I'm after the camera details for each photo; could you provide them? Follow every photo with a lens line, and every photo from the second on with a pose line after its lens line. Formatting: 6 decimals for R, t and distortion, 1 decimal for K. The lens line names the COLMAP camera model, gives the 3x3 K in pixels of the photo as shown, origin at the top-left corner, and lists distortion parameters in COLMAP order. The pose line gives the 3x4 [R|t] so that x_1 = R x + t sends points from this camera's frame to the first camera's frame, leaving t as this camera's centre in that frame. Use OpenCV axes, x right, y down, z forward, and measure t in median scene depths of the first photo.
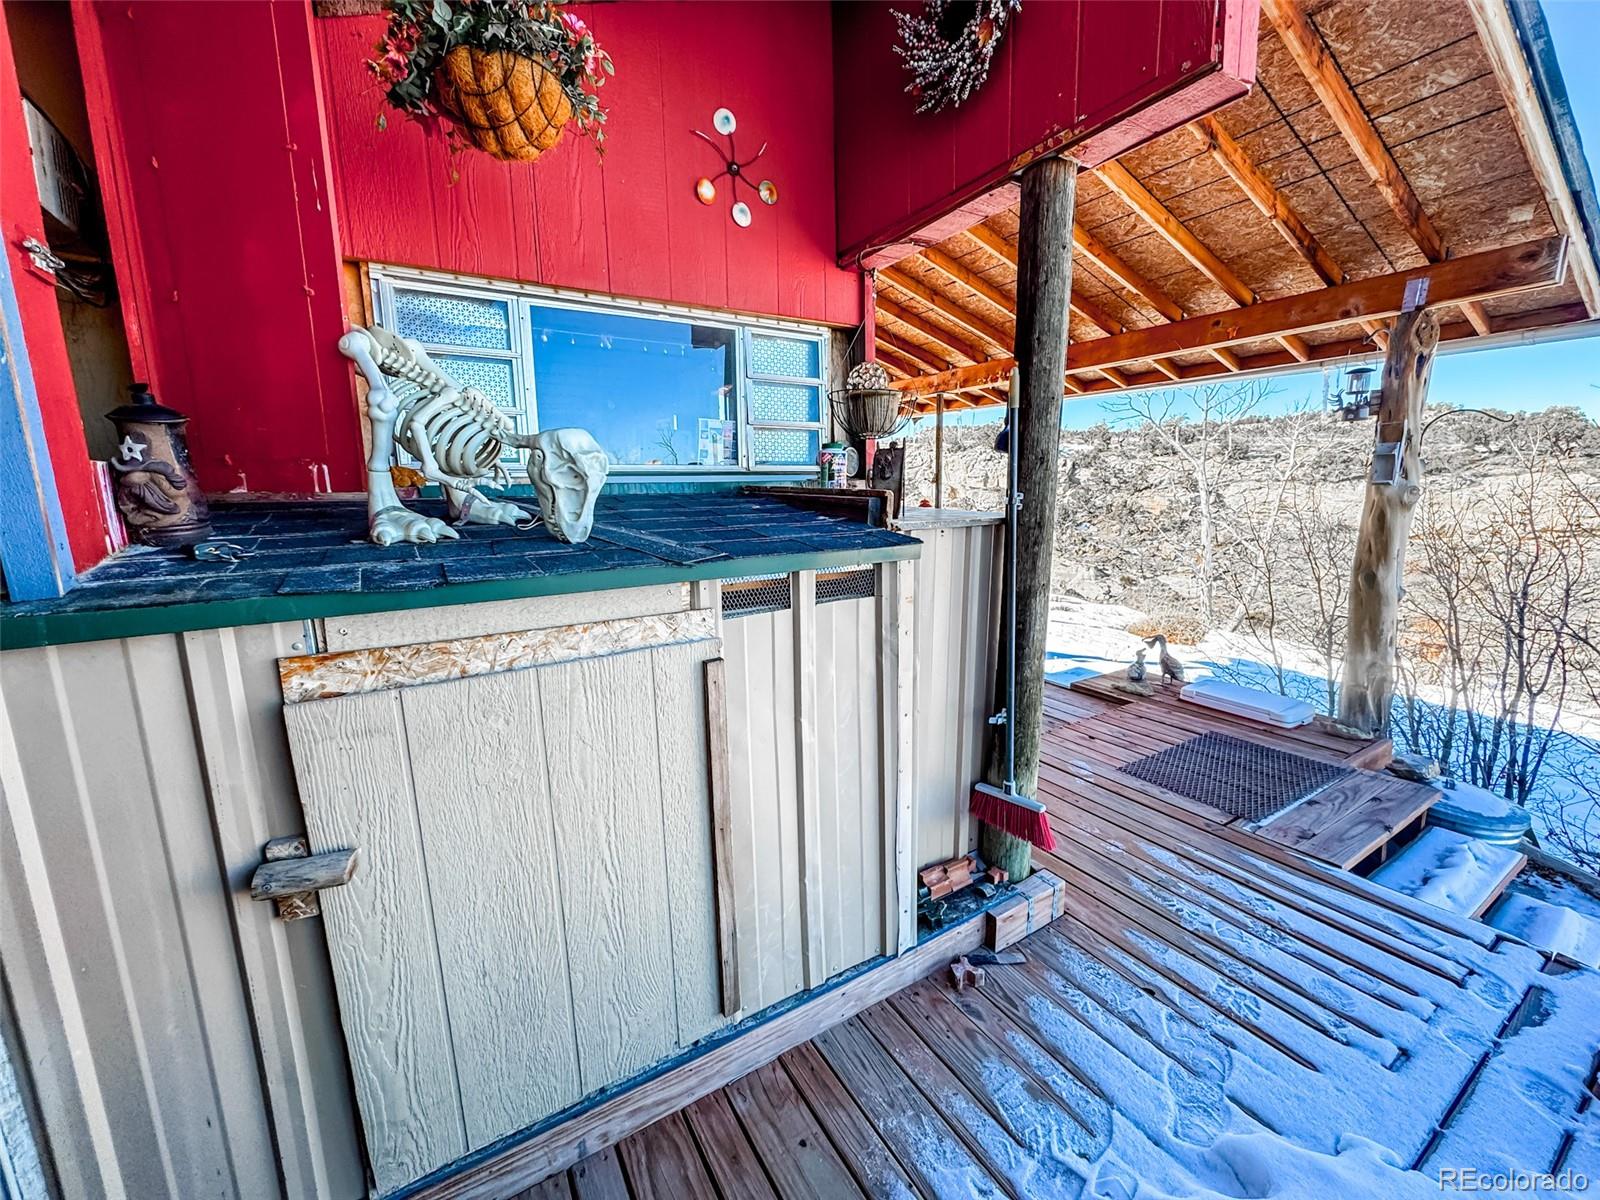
lens RADIAL K [[636.1, 0, 799.8], [0, 636.1, 598.8], [0, 0, 1]] dist [-0.001891, 0.000002]
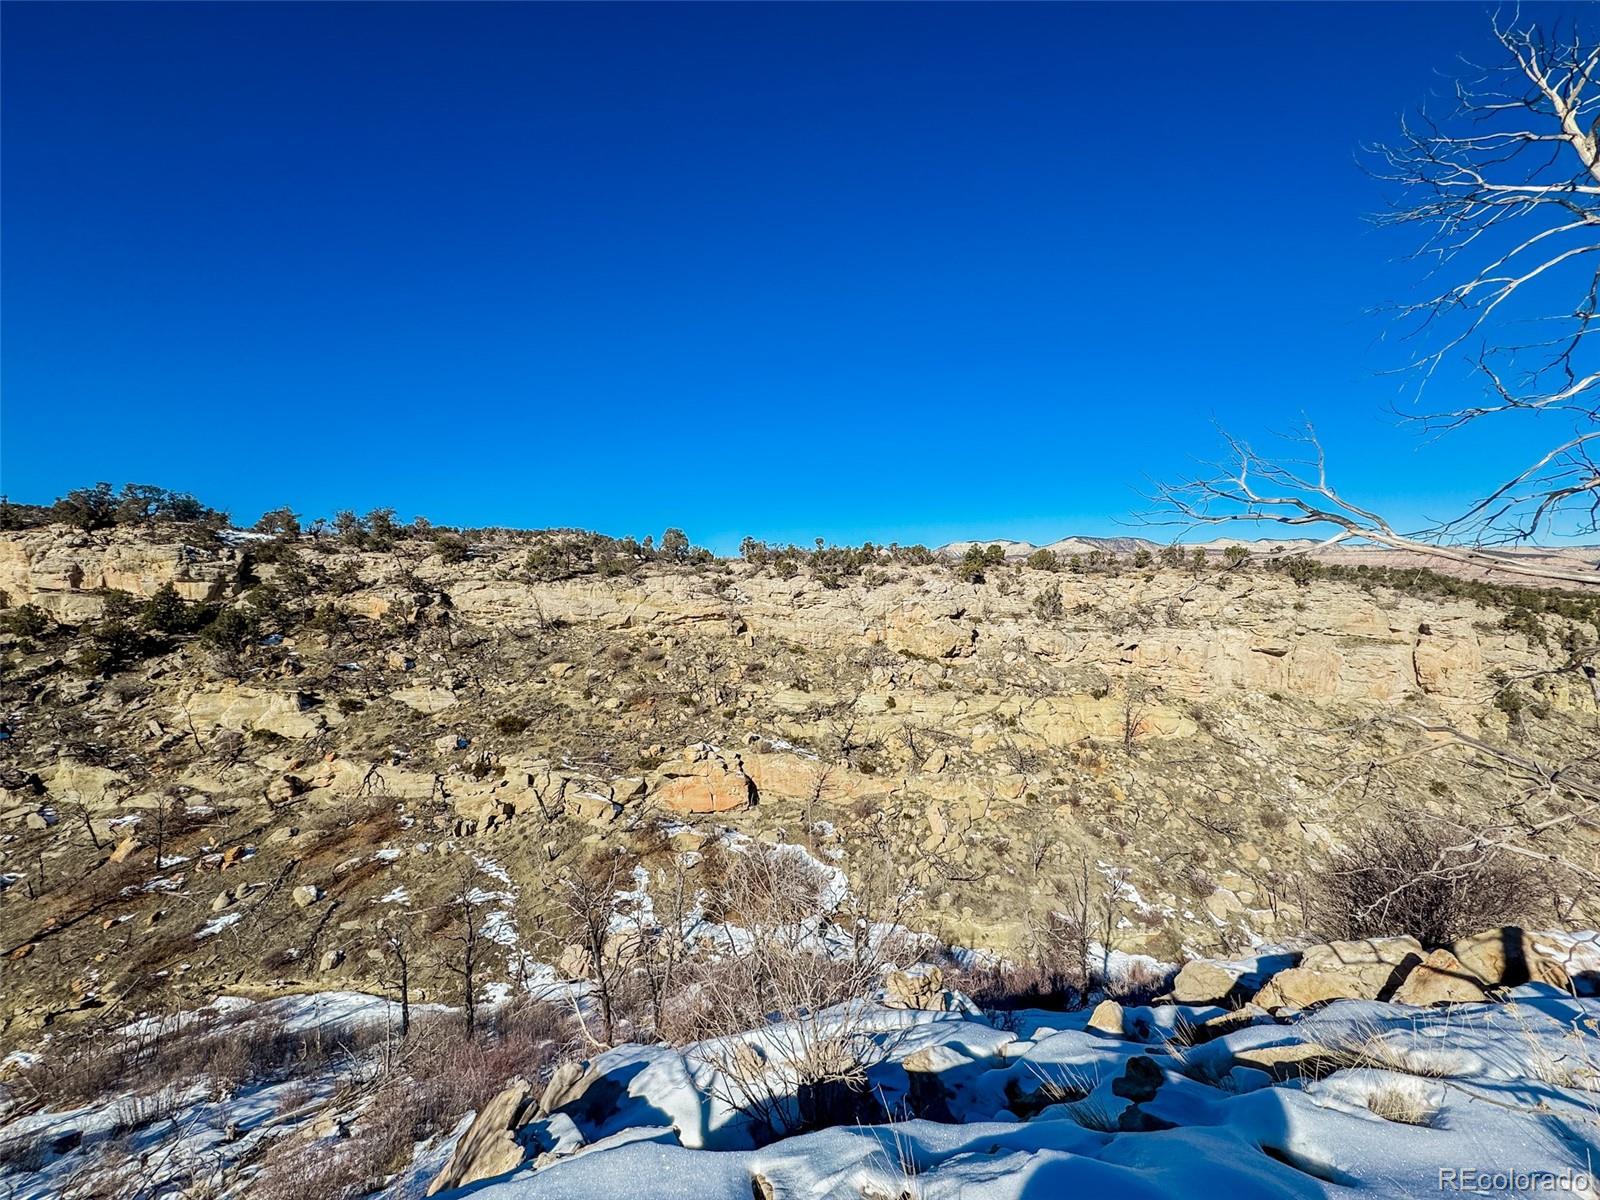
lens RADIAL K [[636.1, 0, 798.9], [0, 636.1, 599.5], [0, 0, 1]] dist [-0.001891, 0.000002]
pose [[0.436230, -0.013633, 0.899732, 0.974265], [0.162346, 0.984670, -0.063792, -0.262346], [-0.885069, 0.173896, 0.431756, 2.561648]]
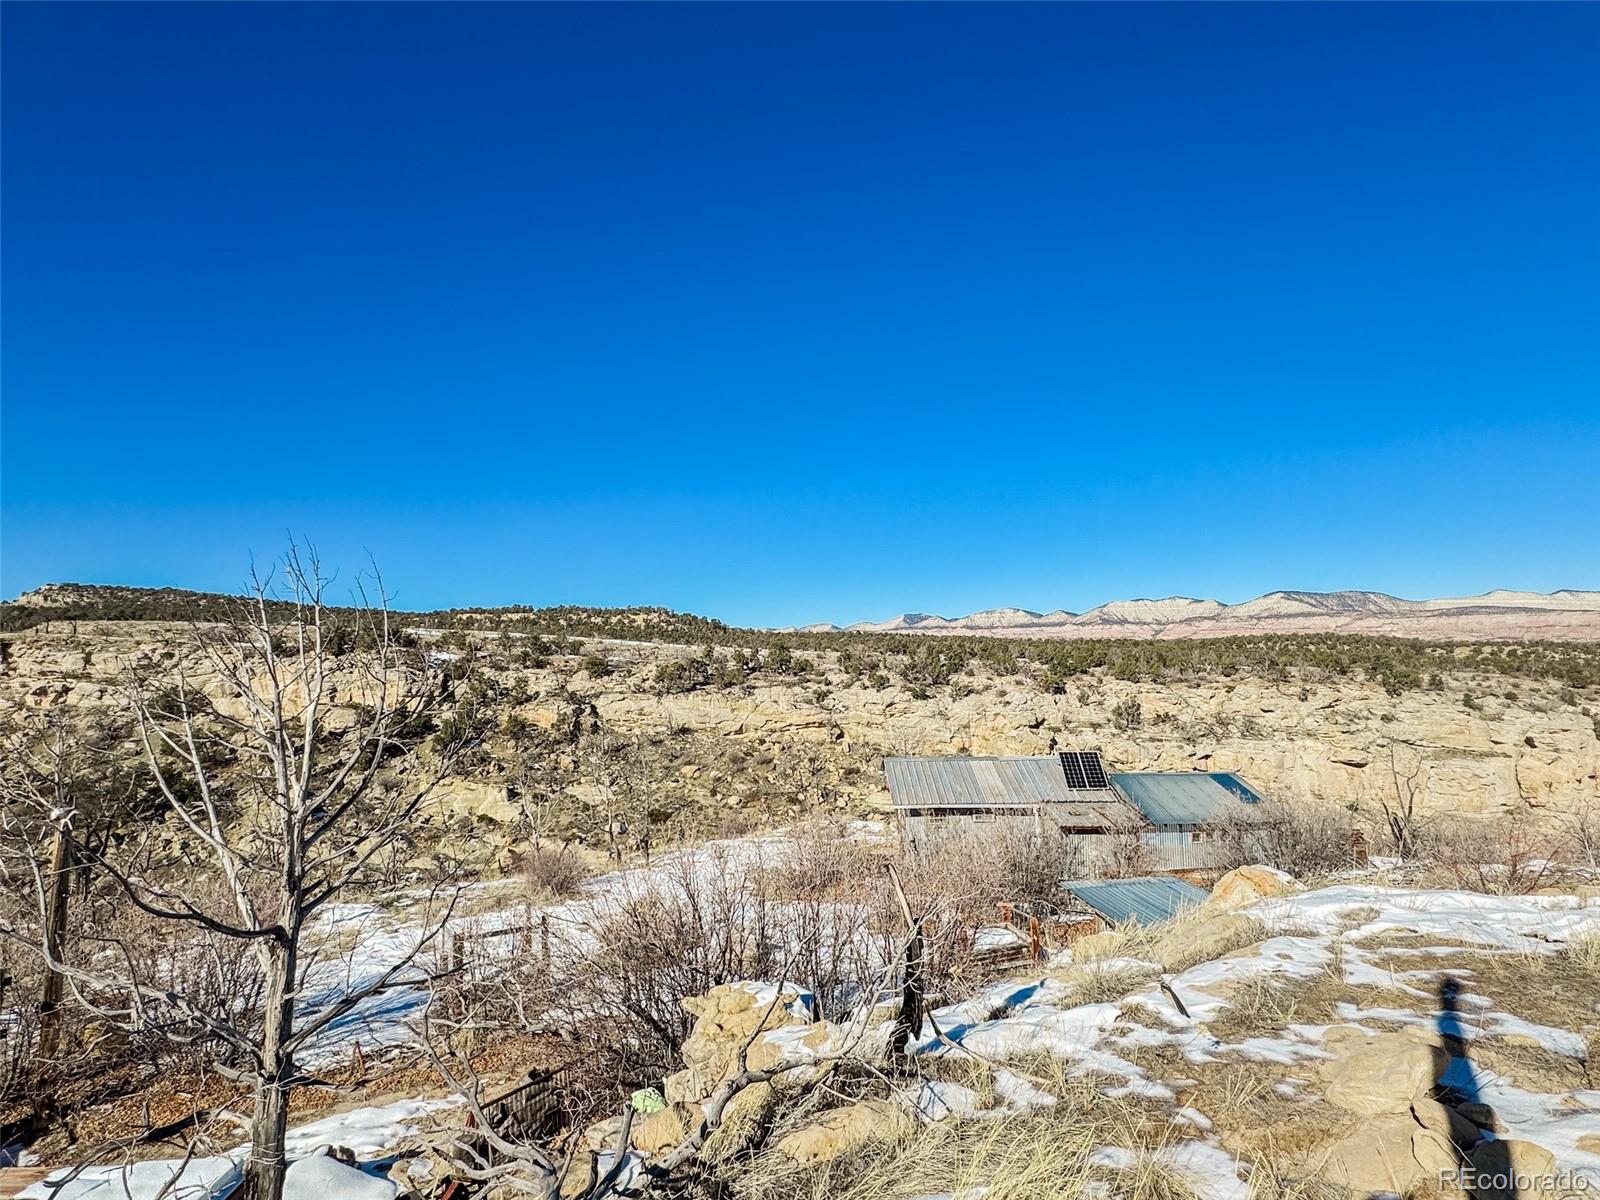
lens RADIAL K [[795.3, 0, 800.0], [0, 795.3, 596.2], [0, 0, 1]] dist [-0.001446, 0.000818]
pose [[0.557110, 0.067913, 0.827657, -4.918111], [0.153110, 0.971164, -0.182750, -0.693295], [-0.816202, 0.228535, 0.530647, -1.143096]]
